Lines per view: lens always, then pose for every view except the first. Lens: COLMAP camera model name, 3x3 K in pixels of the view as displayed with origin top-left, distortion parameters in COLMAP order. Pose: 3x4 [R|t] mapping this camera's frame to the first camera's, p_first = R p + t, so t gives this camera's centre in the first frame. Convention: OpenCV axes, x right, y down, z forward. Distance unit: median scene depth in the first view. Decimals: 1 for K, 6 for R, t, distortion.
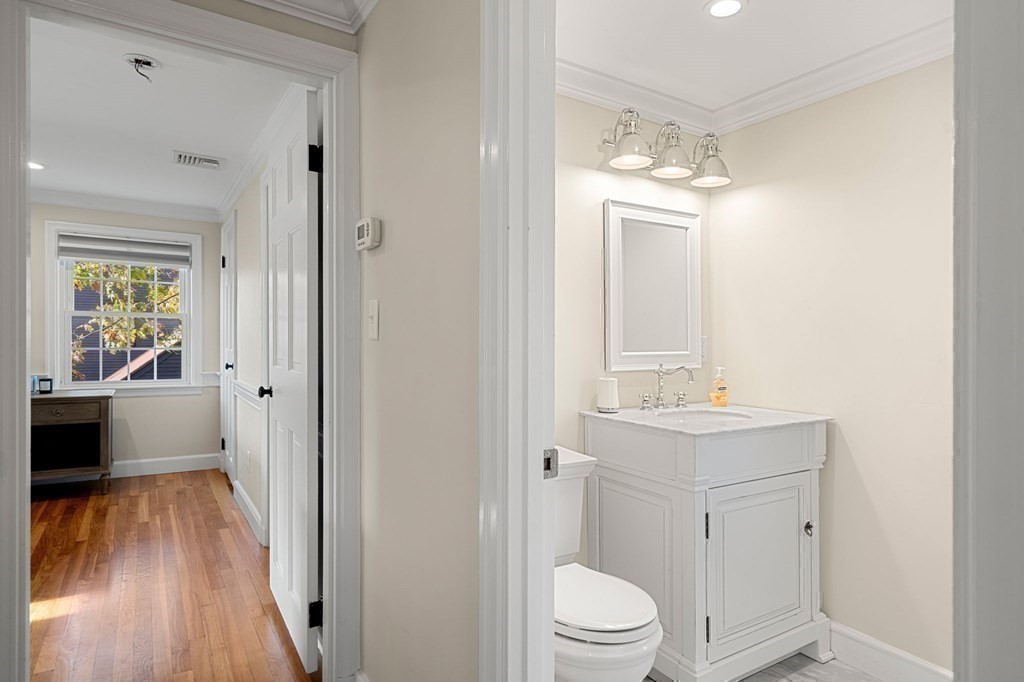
lens RADIAL K [[584.3, 0, 512.6], [0, 584.3, 344.0], [0, 0, 1]] dist [0.002748, -0.000743]
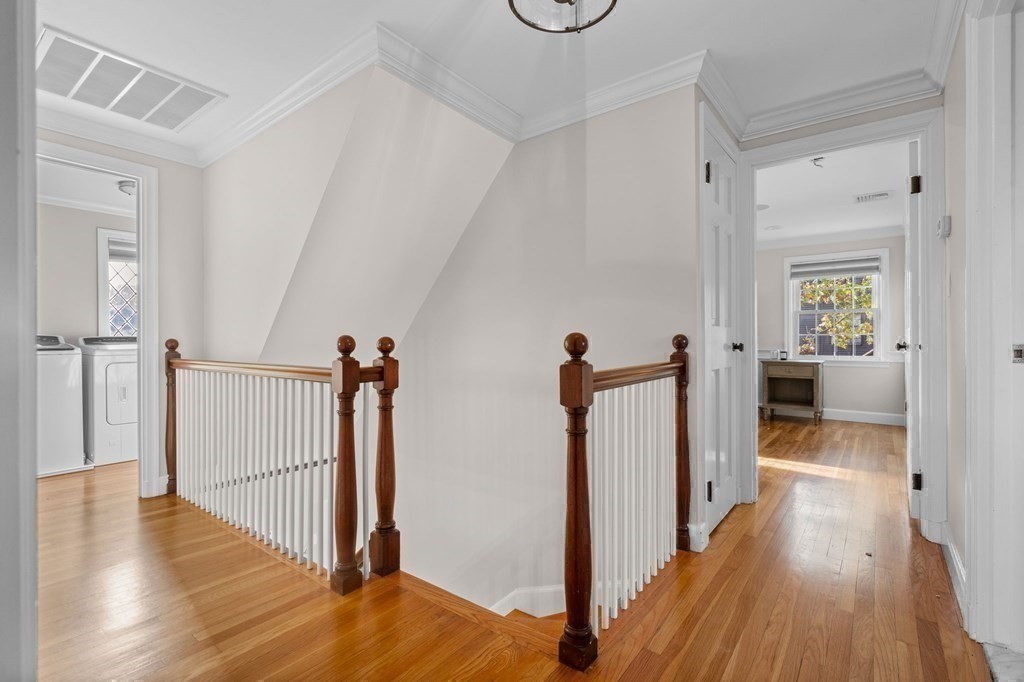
lens RADIAL K [[469.7, 0, 516.2], [0, 469.7, 340.9], [0, 0, 1]] dist [-0.003679, 0.000822]
pose [[0.339907, -0.013241, -0.940366, 0.207281], [-0.004443, 0.999867, -0.015685, 0.052344], [0.940449, 0.009510, 0.339803, -0.180776]]
